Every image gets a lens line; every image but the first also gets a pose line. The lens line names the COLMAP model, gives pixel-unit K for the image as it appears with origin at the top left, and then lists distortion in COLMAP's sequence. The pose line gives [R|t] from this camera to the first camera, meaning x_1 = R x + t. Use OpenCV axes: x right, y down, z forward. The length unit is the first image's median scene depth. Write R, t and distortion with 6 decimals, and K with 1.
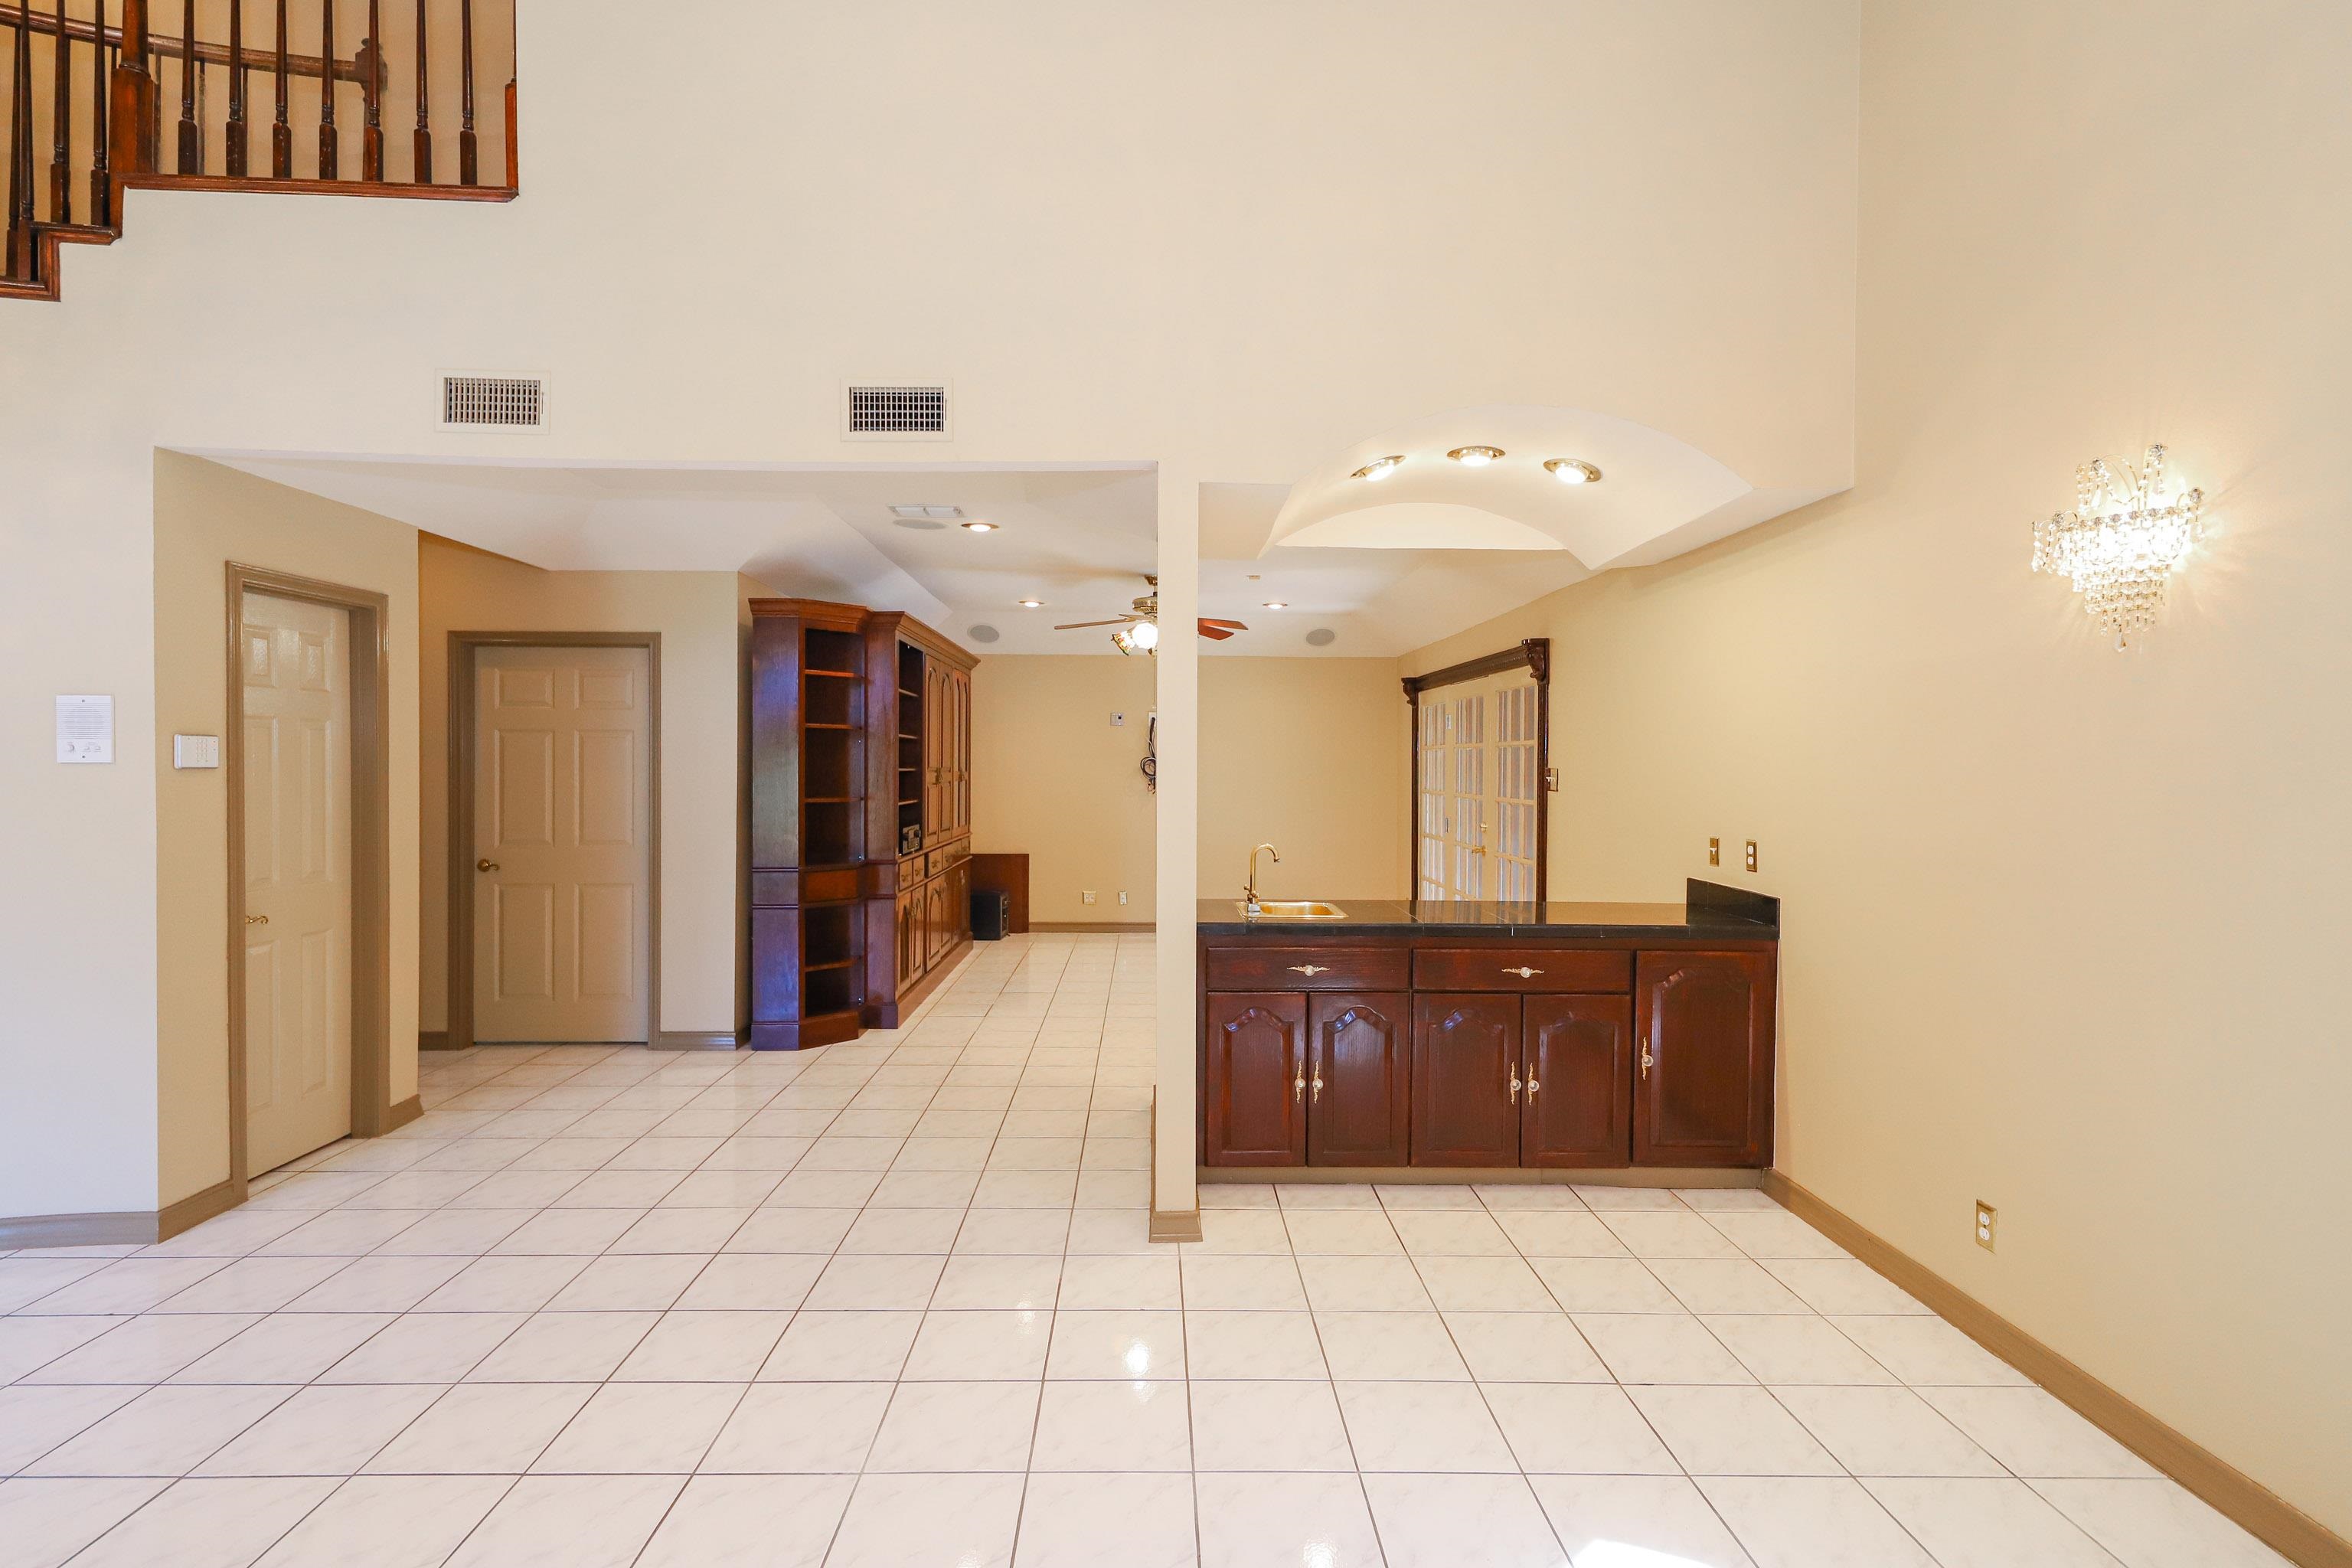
lens RADIAL K [[1143.4, 0, 1164.9], [0, 1143.4, 778.9], [0, 0, 1]] dist [0.028553, 0.000234]
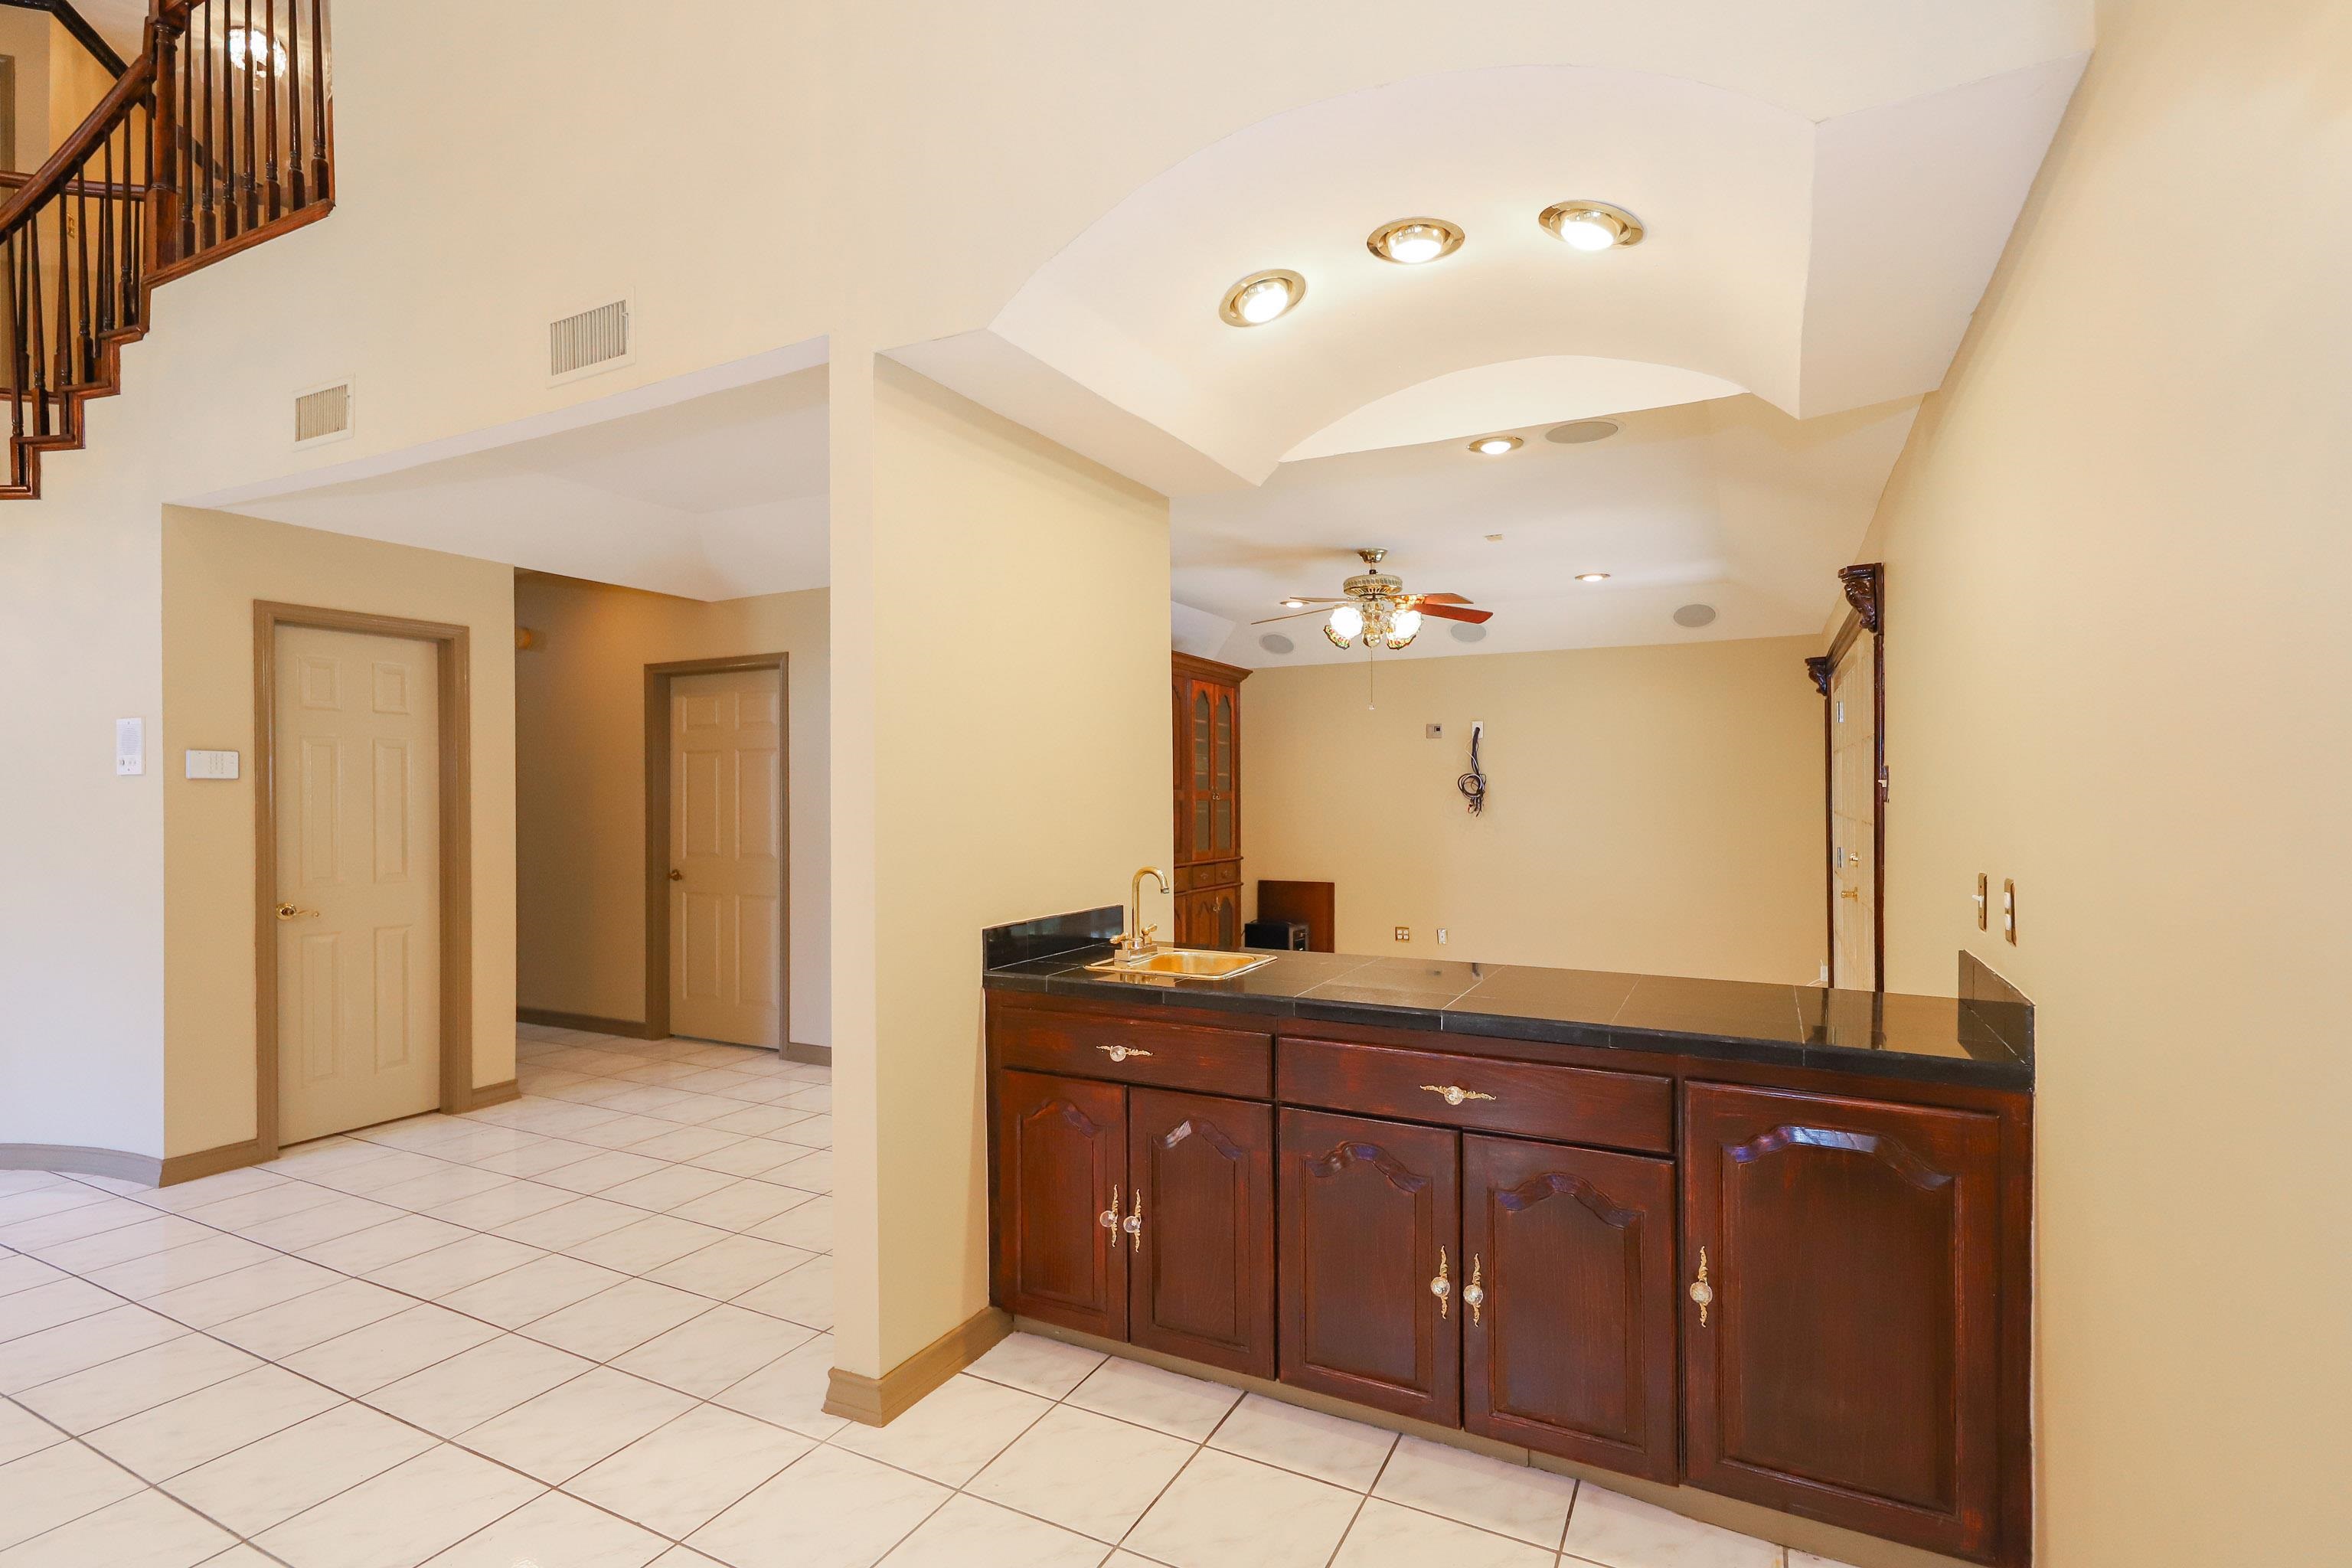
lens RADIAL K [[1079.9, 0, 1177.5], [0, 1079.9, 804.1], [0, 0, 1]] dist [0.008862, 0.000192]
pose [[0.874458, -0.008231, -0.485032, 0.431509], [0.004228, 0.999947, -0.009348, 0.024146], [0.485083, 0.006123, 0.874446, 0.426884]]
